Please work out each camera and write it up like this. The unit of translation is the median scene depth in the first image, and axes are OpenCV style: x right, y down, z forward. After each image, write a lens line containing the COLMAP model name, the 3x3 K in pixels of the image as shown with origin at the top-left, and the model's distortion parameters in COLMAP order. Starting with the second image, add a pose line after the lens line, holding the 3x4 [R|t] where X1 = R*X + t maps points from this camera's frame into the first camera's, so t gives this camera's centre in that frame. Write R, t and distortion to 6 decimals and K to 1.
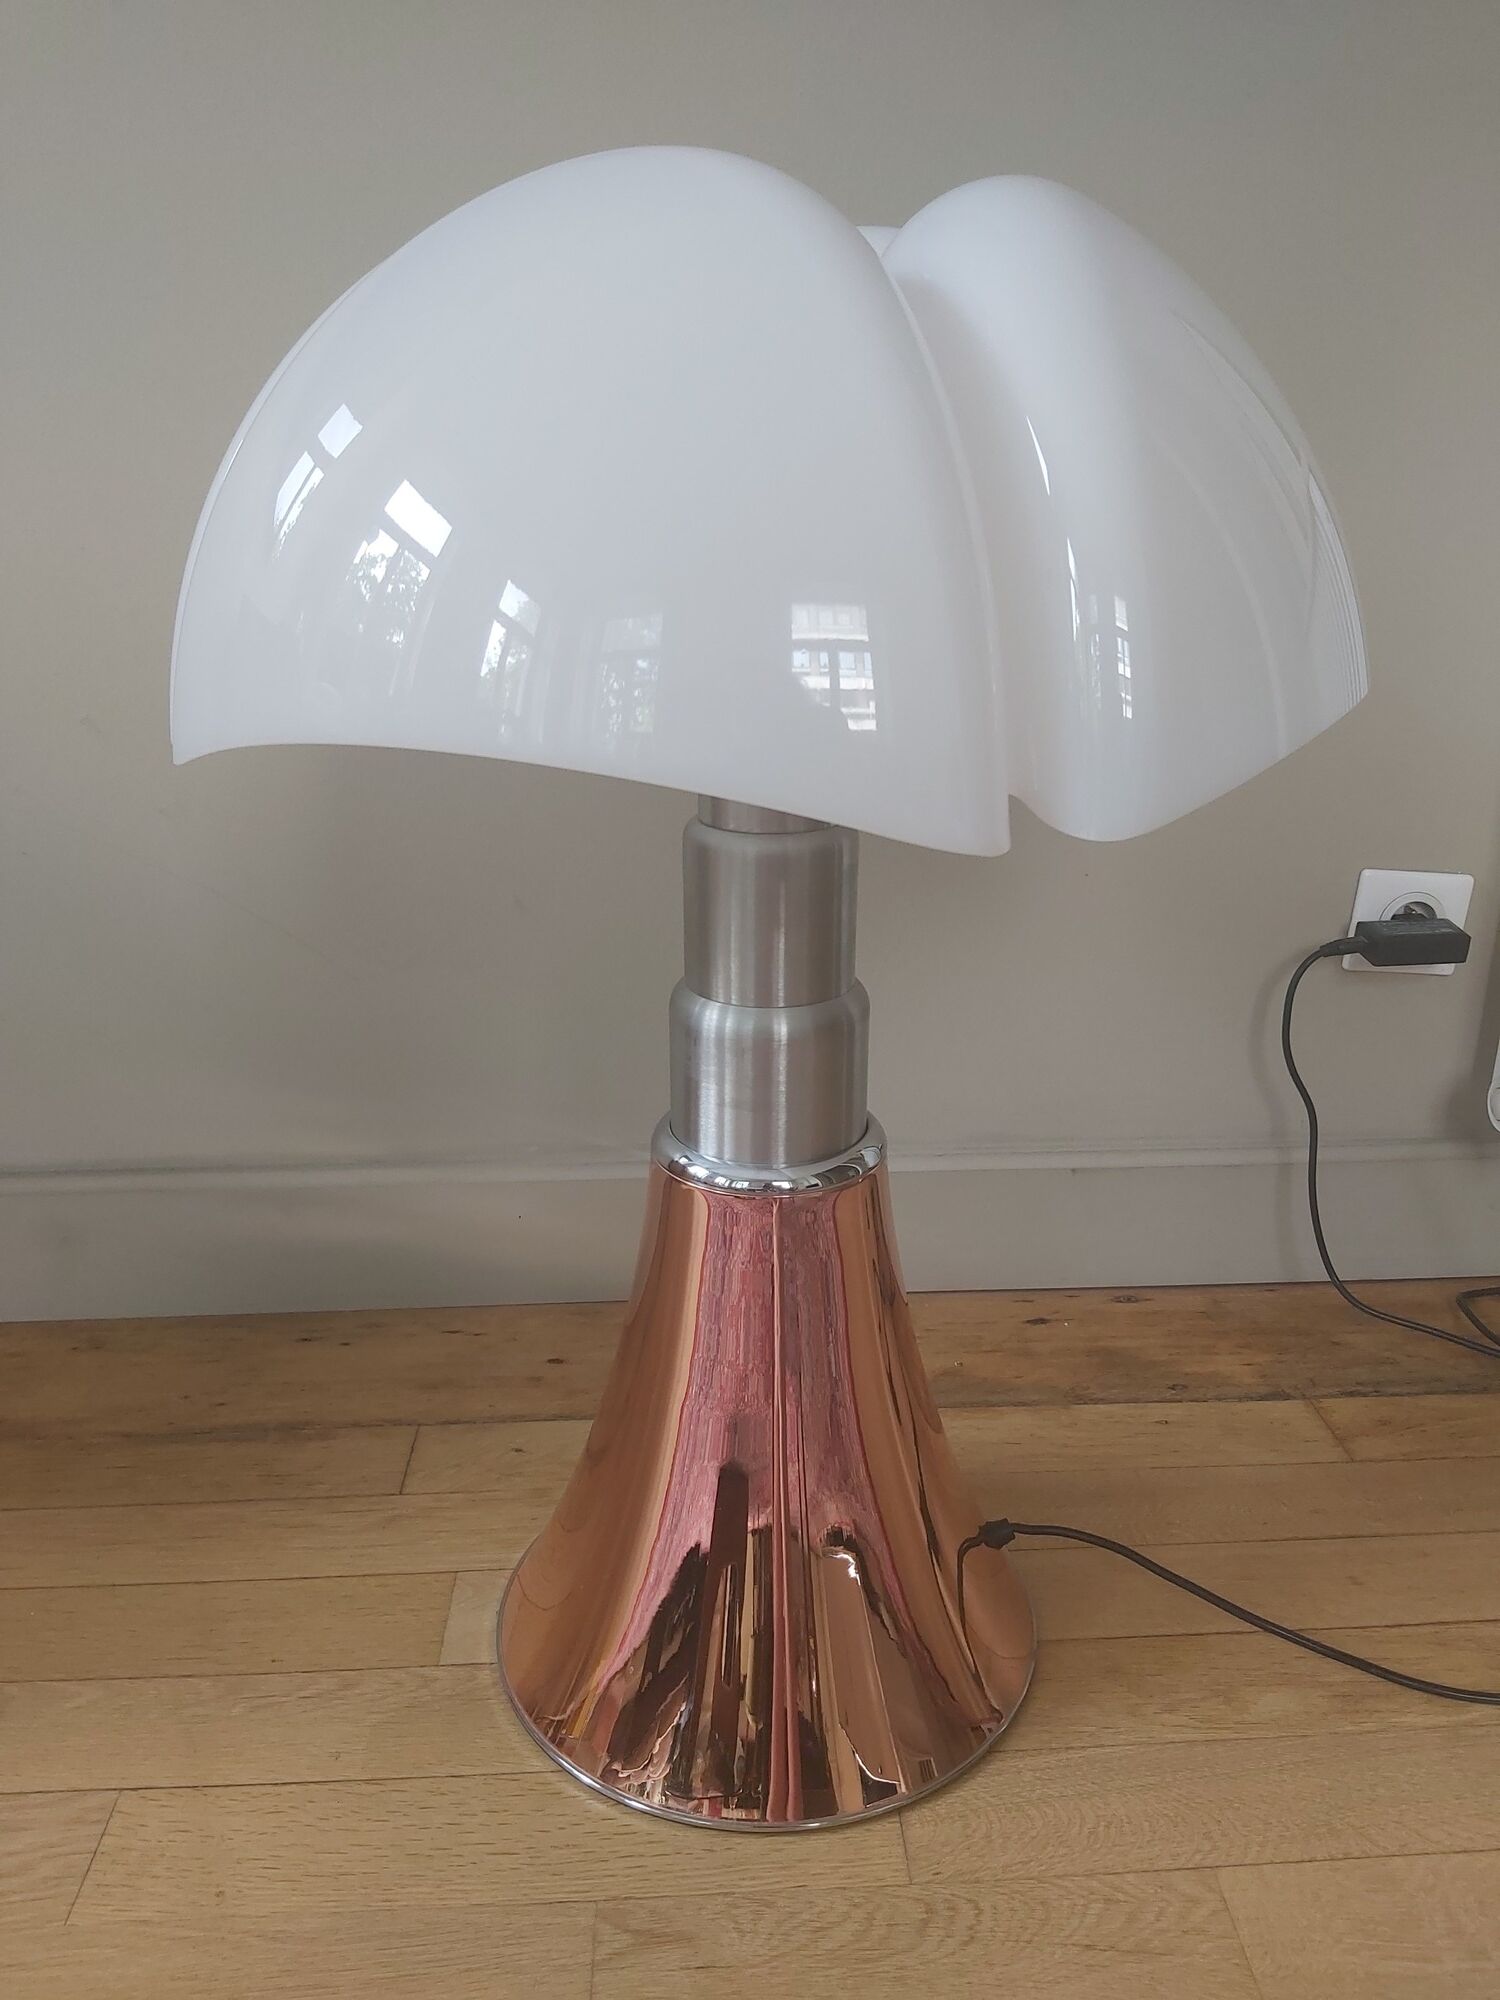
lens RADIAL K [[1502.3, 0, 750.0], [0, 1502.3, 1000.0], [0, 0, 1]] dist [-0.005182, -0.010740]
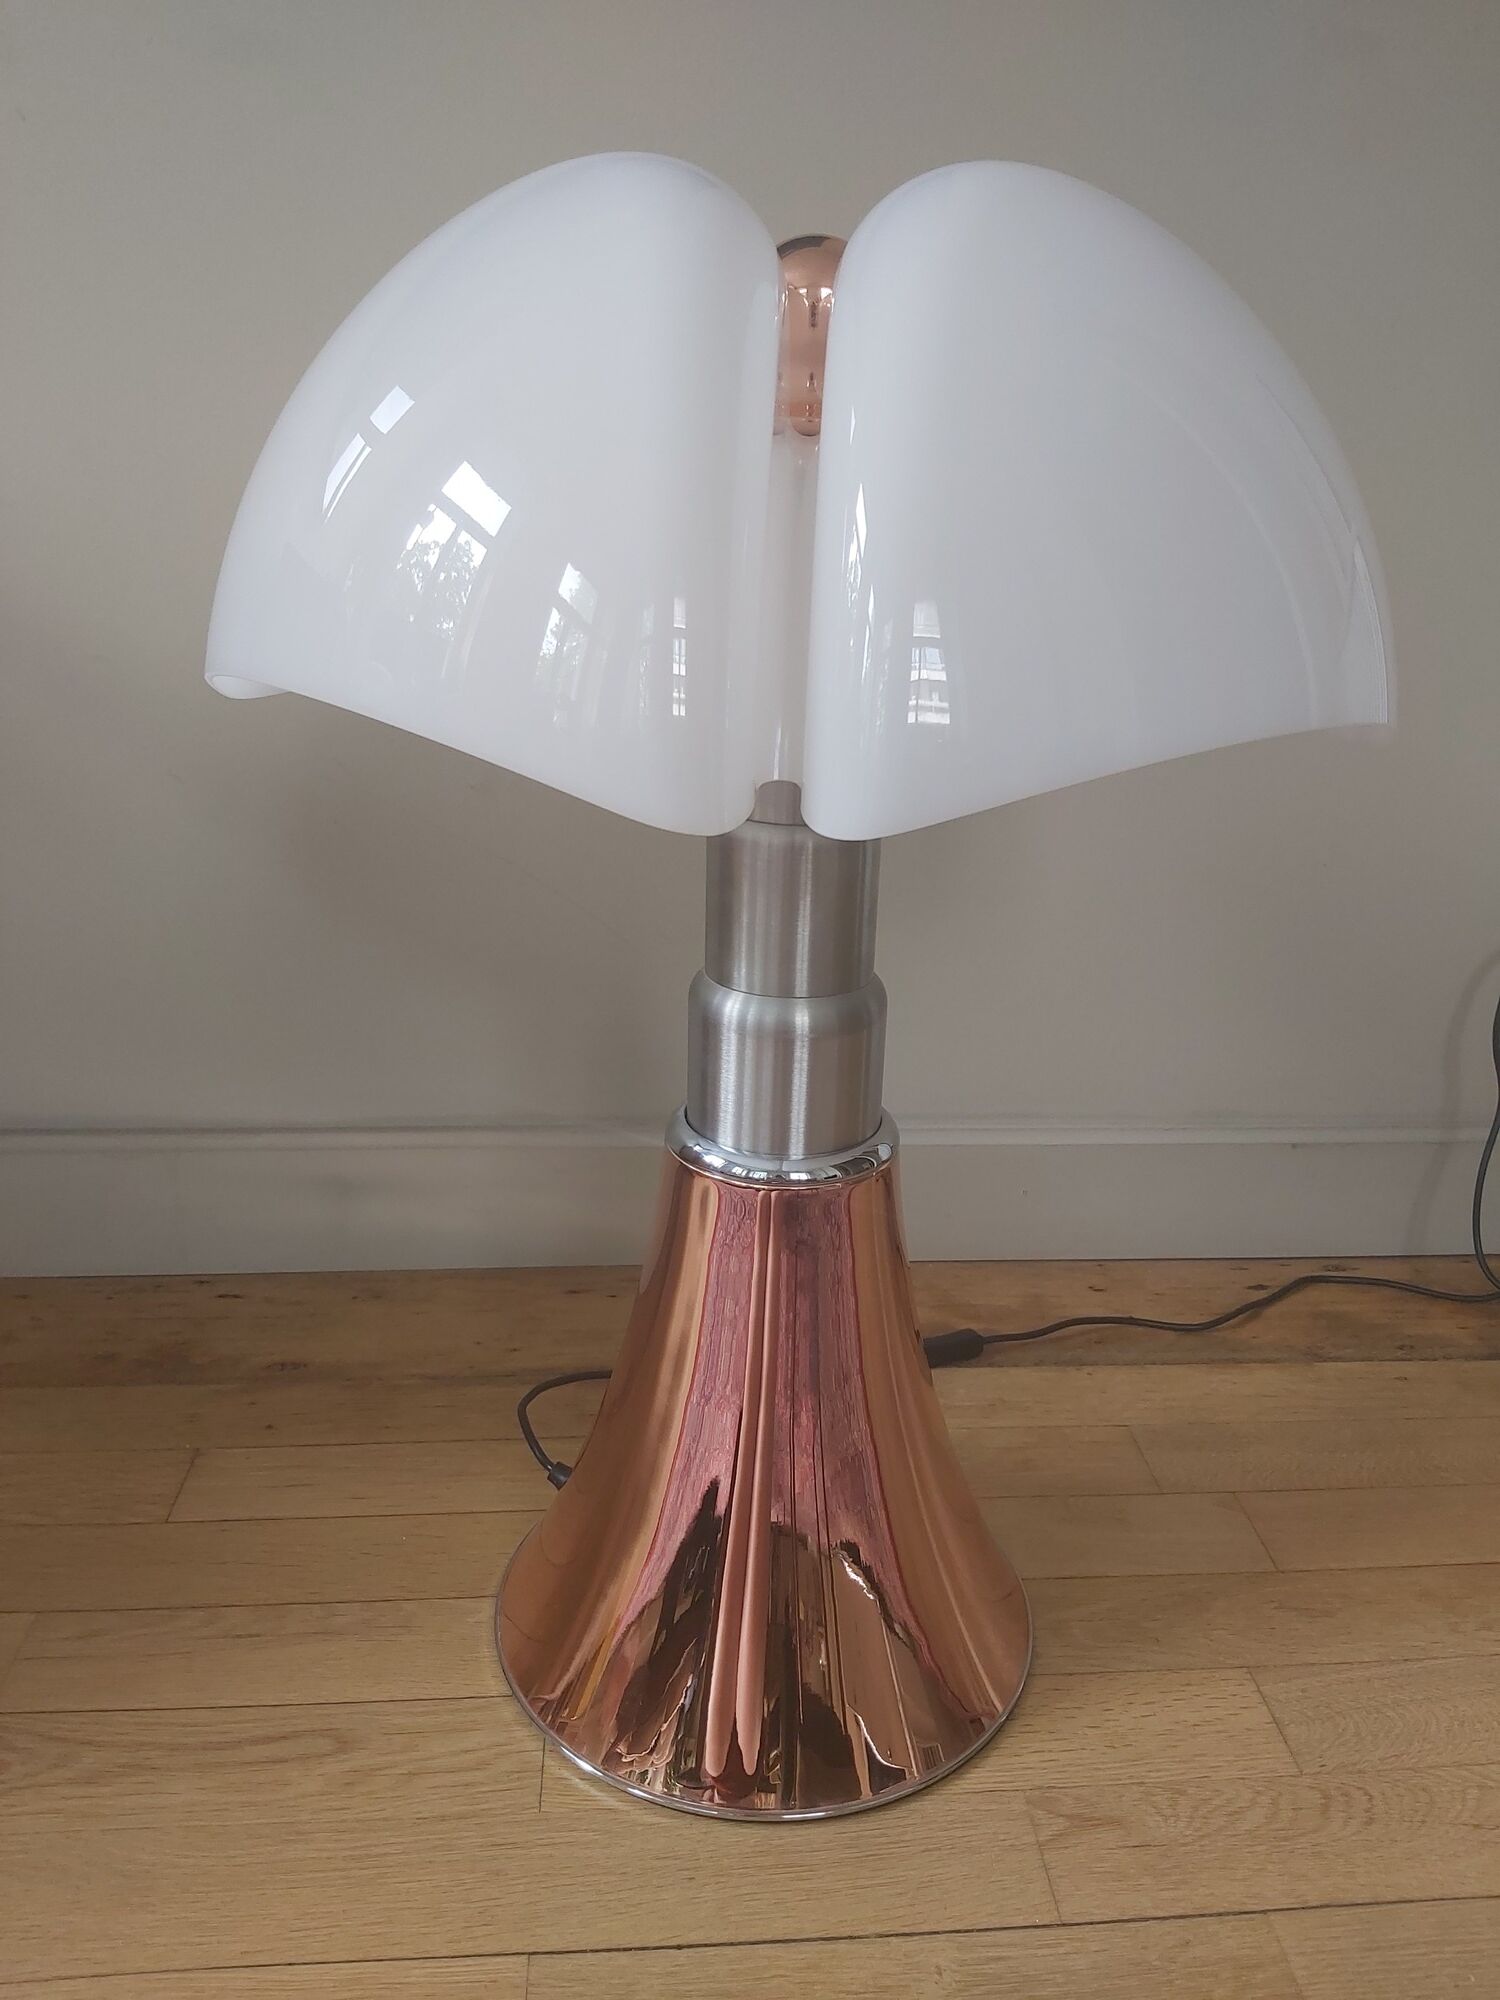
lens RADIAL K [[1514.4, 0, 775.6], [0, 1514.4, 983.4], [0, 0, 1]] dist [-0.014574, -0.008692]
pose [[0.998750, 0.024309, 0.043667, -0.227053], [-0.023960, 0.999677, -0.008488, 0.019370], [-0.043859, 0.007431, 0.999010, -0.058997]]
